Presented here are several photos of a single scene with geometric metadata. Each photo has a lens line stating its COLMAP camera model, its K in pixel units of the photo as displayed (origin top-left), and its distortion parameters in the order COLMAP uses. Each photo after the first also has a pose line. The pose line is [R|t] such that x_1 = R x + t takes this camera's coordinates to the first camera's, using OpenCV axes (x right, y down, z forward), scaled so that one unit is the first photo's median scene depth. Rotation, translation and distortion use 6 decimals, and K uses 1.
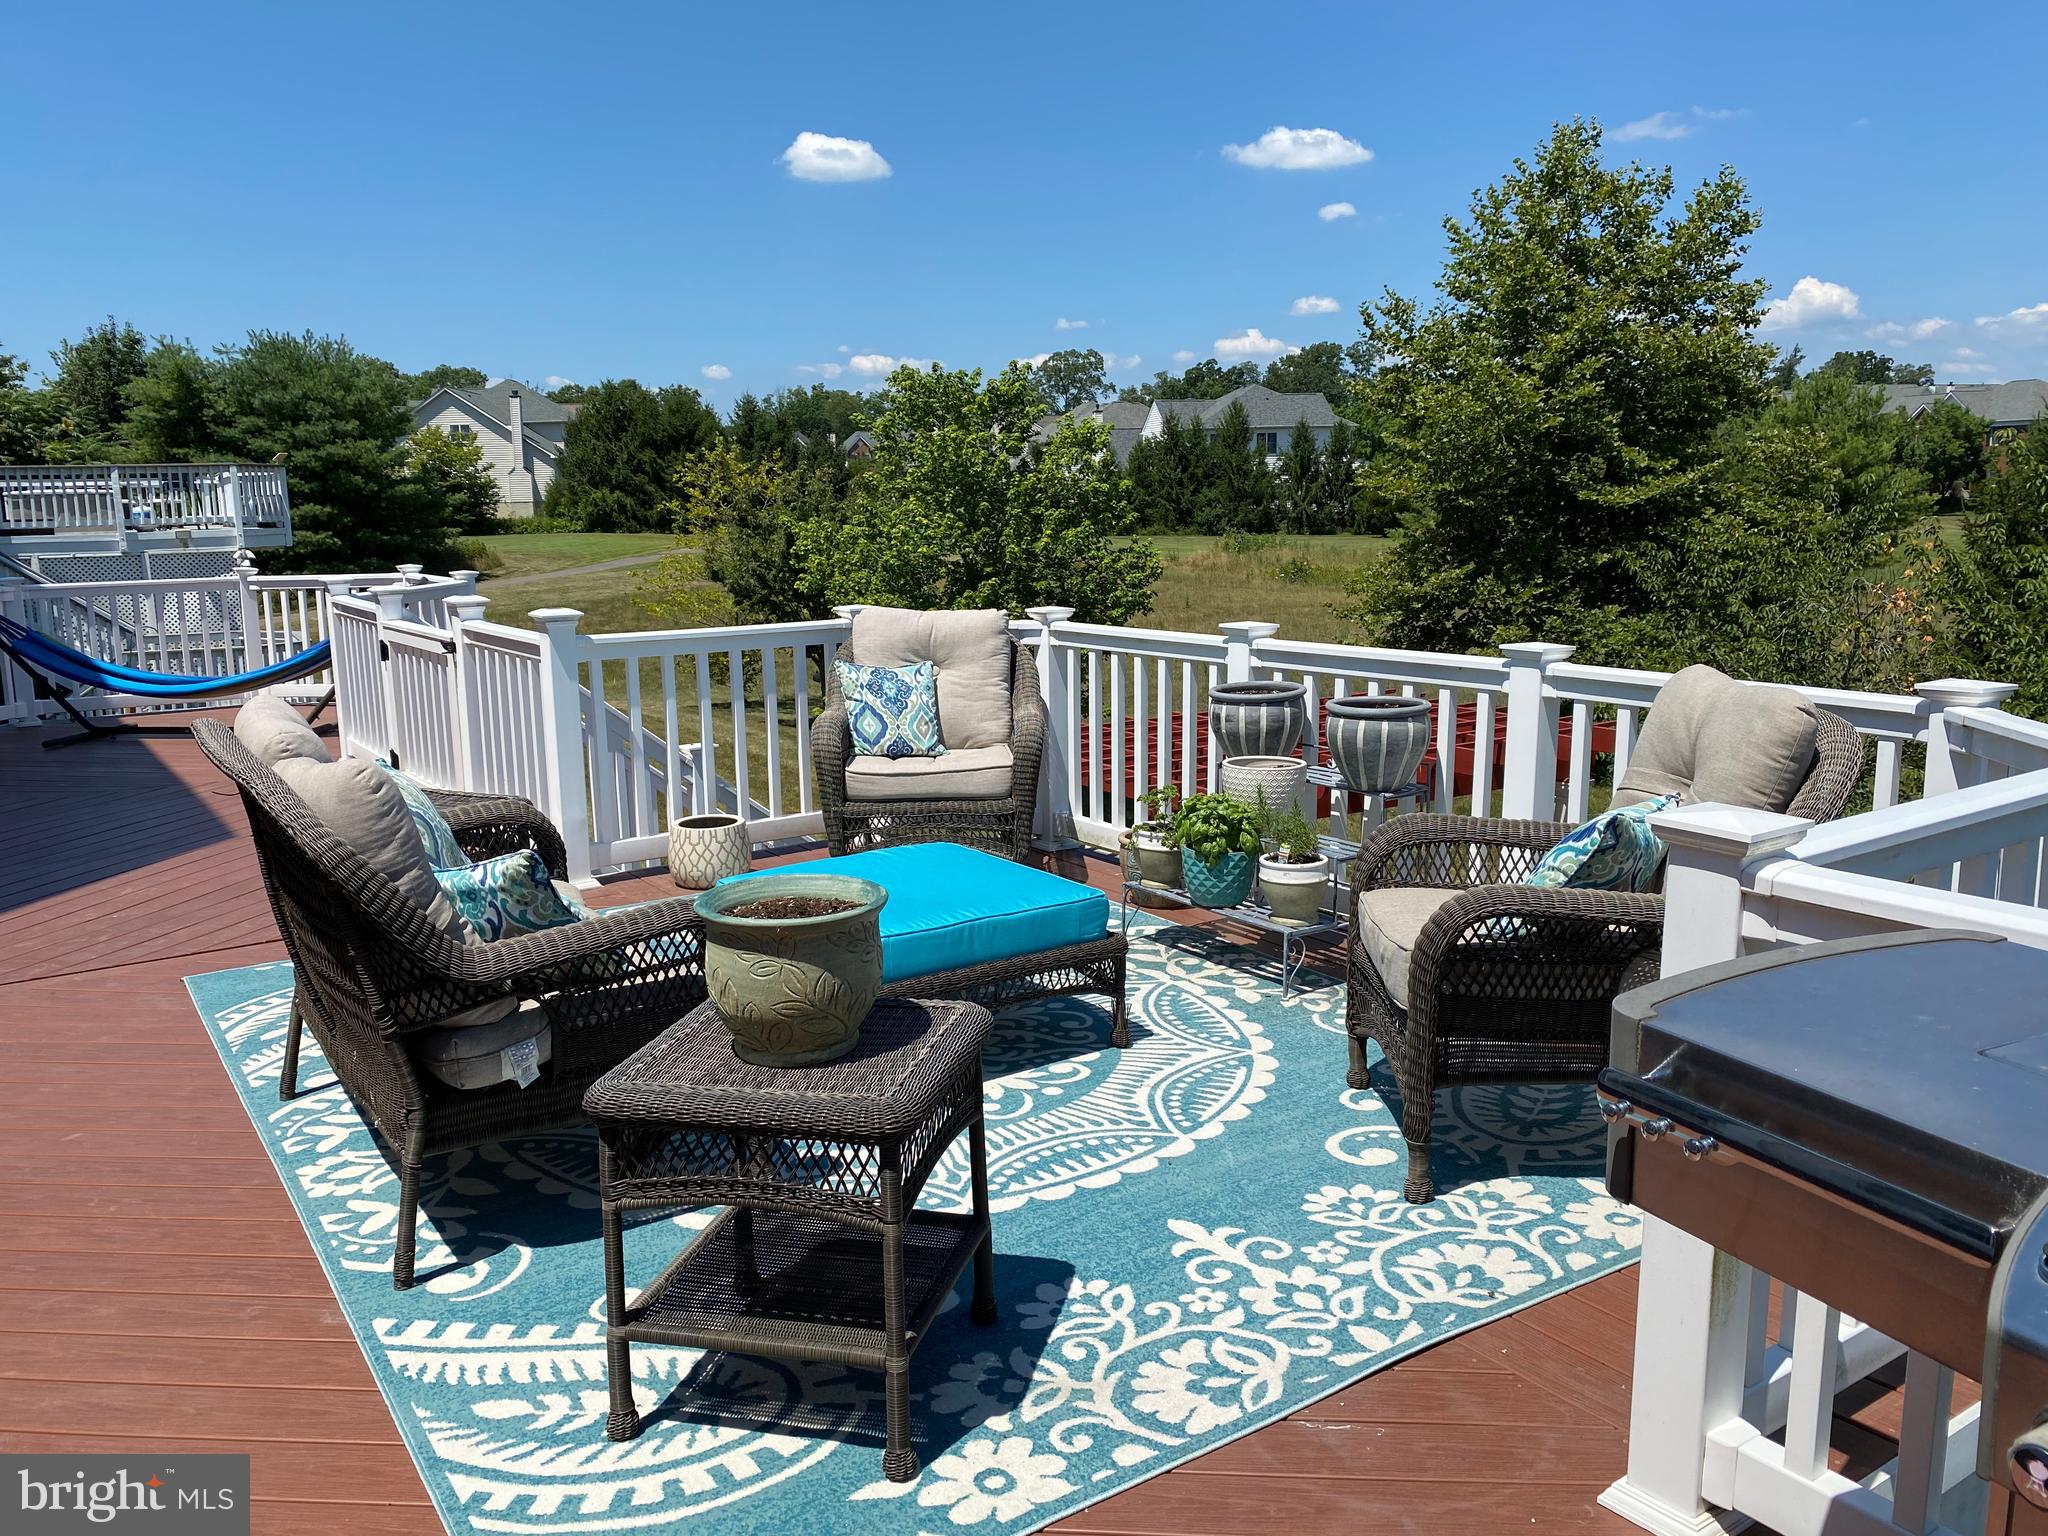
lens RADIAL K [[1588.6, 0, 1024.0], [0, 1588.6, 768.0], [0, 0, 1]] dist [-0.002507, -0.004214]
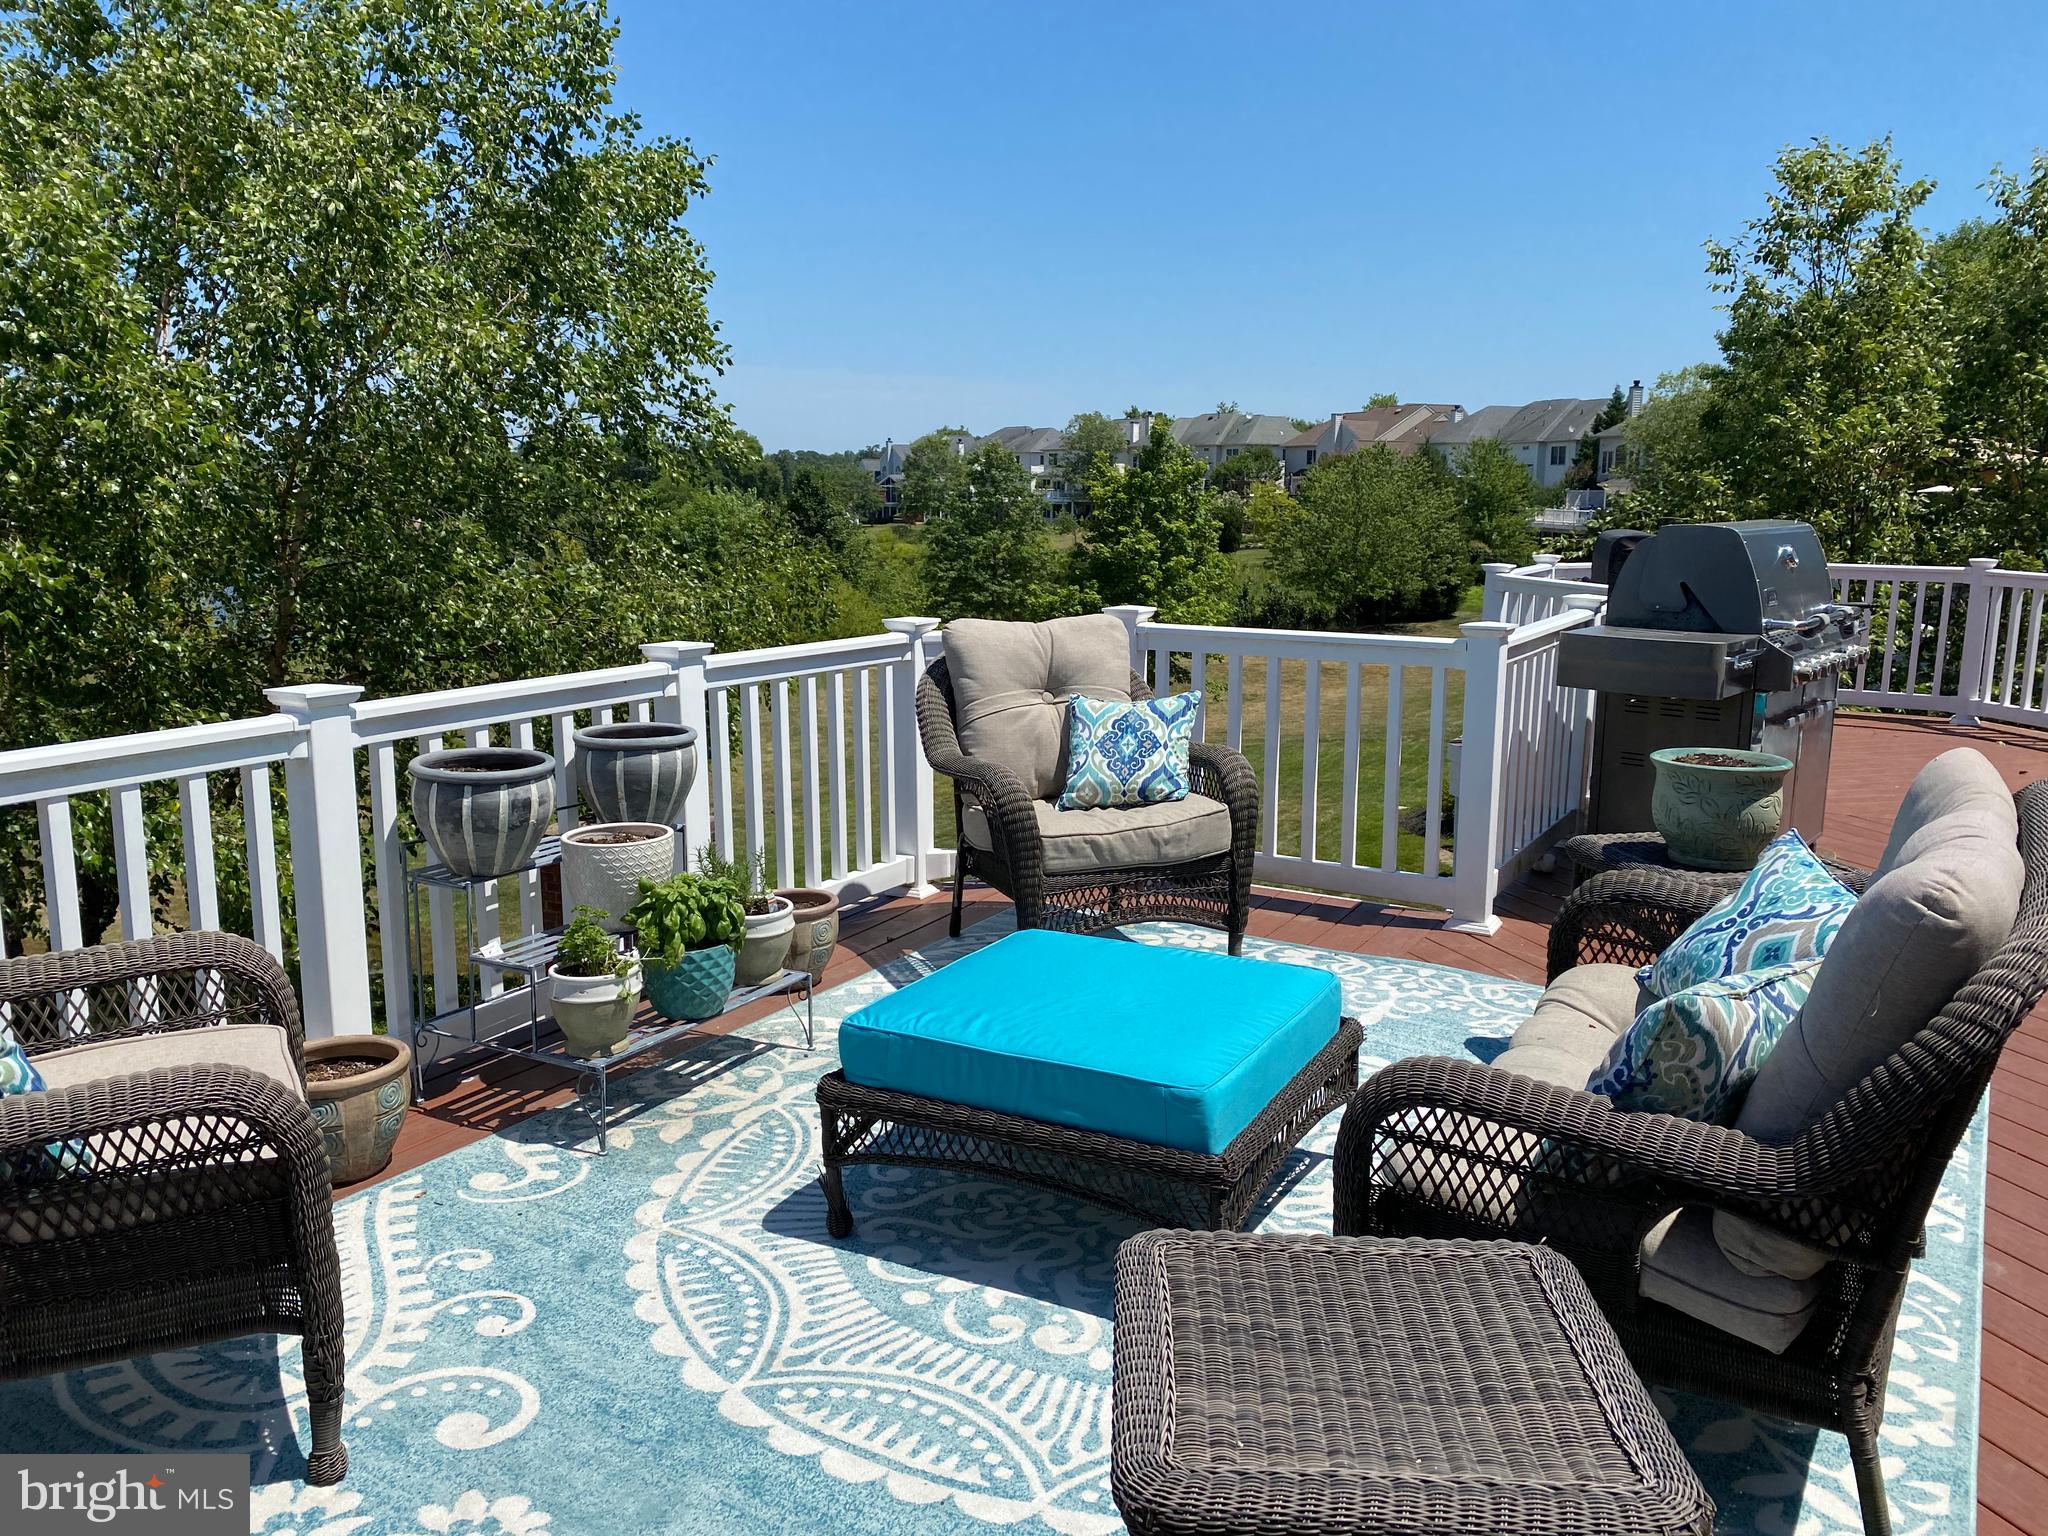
lens RADIAL K [[1588.6, 0, 1024.0], [0, 1588.6, 768.0], [0, 0, 1]] dist [-0.002507, -0.004214]
pose [[-0.459379, -0.099594, 0.882639, -0.608435], [0.185793, 0.960939, 0.205127, -0.151490], [-0.868592, 0.258219, -0.422931, 1.142427]]
